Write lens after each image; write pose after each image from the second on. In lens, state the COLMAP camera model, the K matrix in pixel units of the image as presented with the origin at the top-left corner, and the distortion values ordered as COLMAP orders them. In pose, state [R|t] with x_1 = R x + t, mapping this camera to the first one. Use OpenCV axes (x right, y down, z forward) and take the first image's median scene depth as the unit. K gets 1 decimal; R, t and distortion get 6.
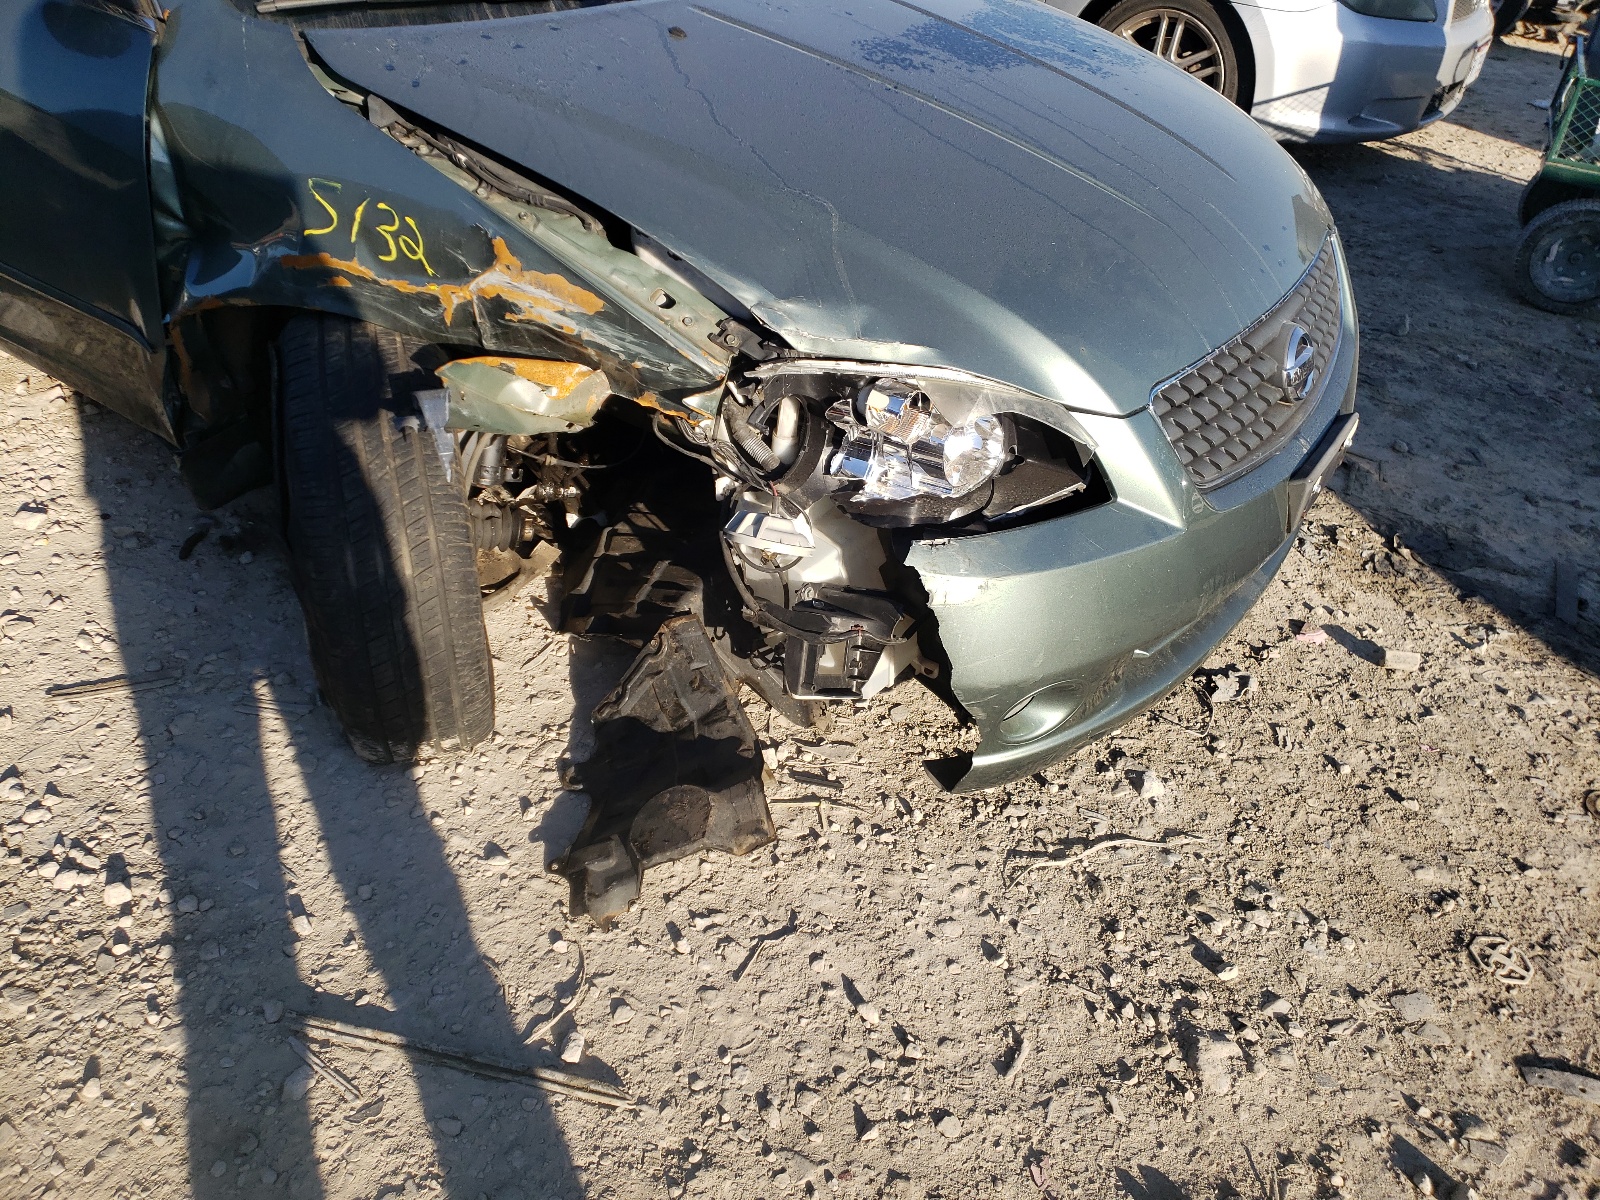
lens RADIAL K [[1228.7, 0, 799.7], [0, 1228.7, 562.0], [0, 0, 1]] dist [0.040001, -0.010944]
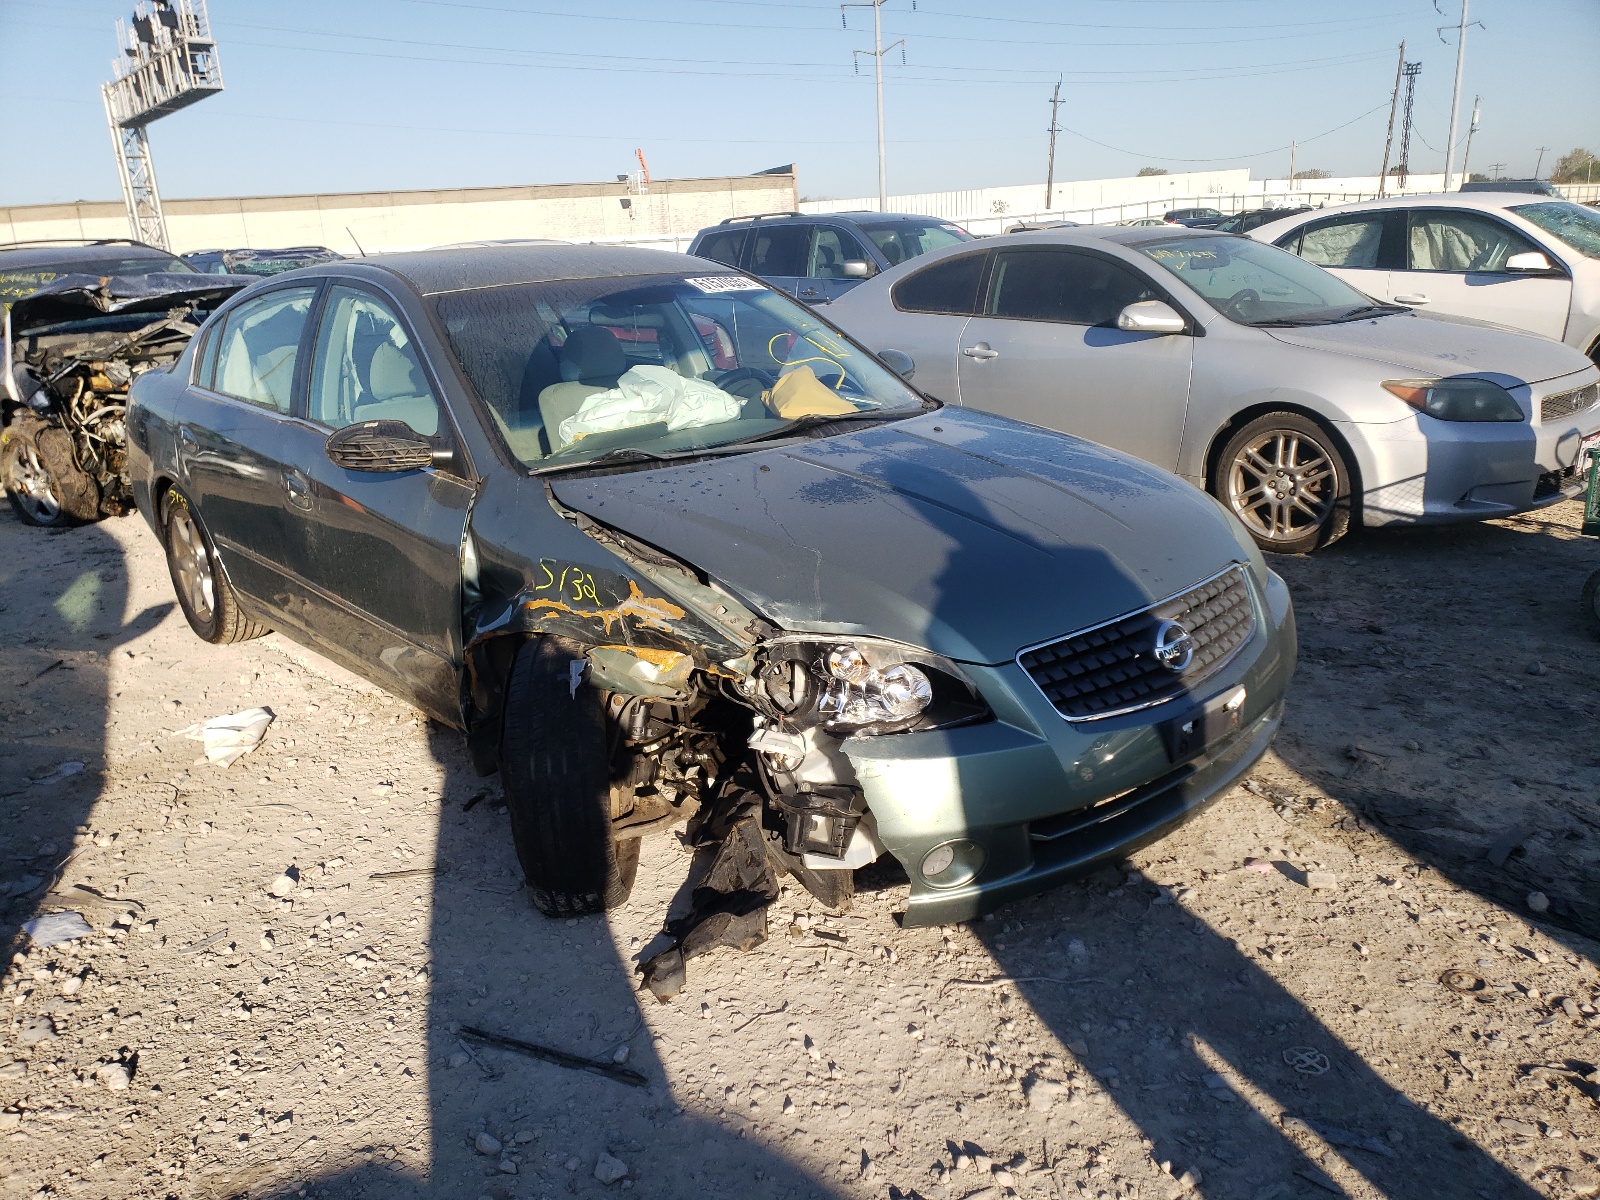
lens RADIAL K [[1207.1, 0, 800.0], [0, 1207.1, 600.0], [0, 0, 1]] dist [0.135489, -0.174375]
pose [[0.965520, -0.054024, -0.254660, 0.404561], [-0.028517, 0.950394, -0.309738, 0.276081], [0.258761, 0.306320, 0.916084, -0.478521]]
